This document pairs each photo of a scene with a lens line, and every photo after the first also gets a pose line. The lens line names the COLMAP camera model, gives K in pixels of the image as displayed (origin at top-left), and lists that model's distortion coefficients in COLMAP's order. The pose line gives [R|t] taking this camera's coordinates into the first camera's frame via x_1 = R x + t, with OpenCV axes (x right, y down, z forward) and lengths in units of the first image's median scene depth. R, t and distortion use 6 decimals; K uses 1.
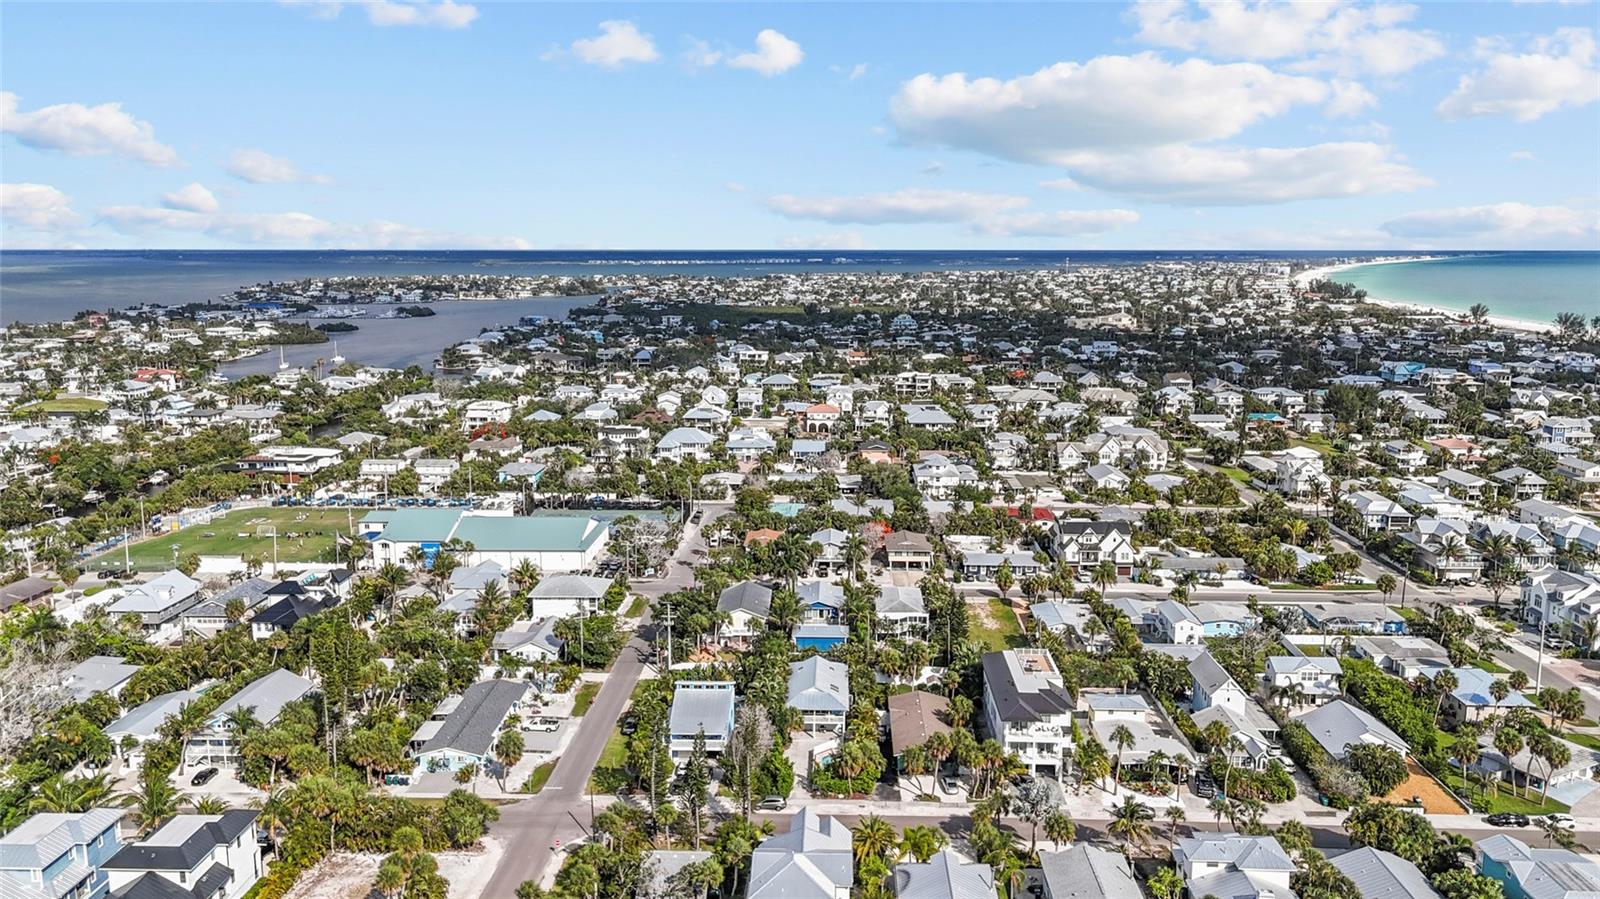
lens RADIAL K [[1174.6, 0, 800.0], [0, 1174.6, 449.5], [0, 0, 1]] dist [0.096325, -0.106403]
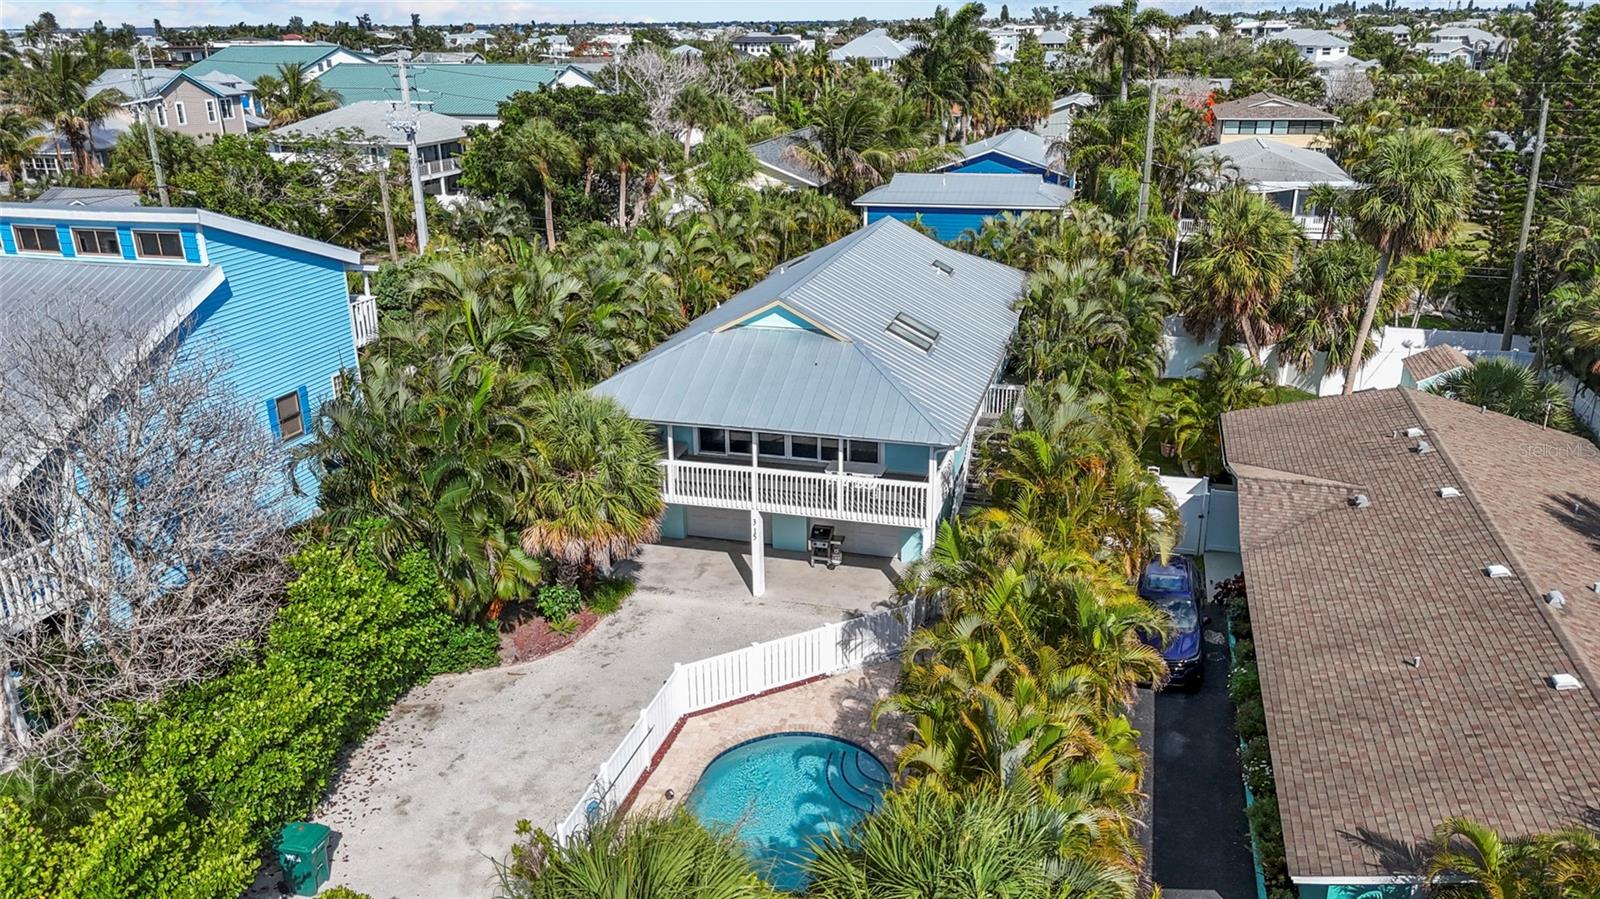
lens RADIAL K [[1177.9, 0, 800.0], [0, 1177.9, 449.5], [0, 0, 1]] dist [0.090837, -0.098016]
pose [[0.970894, 0.069681, -0.229148, 0.036588], [-0.028196, 0.983343, 0.179558, 0.127003], [0.237843, -0.167871, 0.956687, 0.554950]]
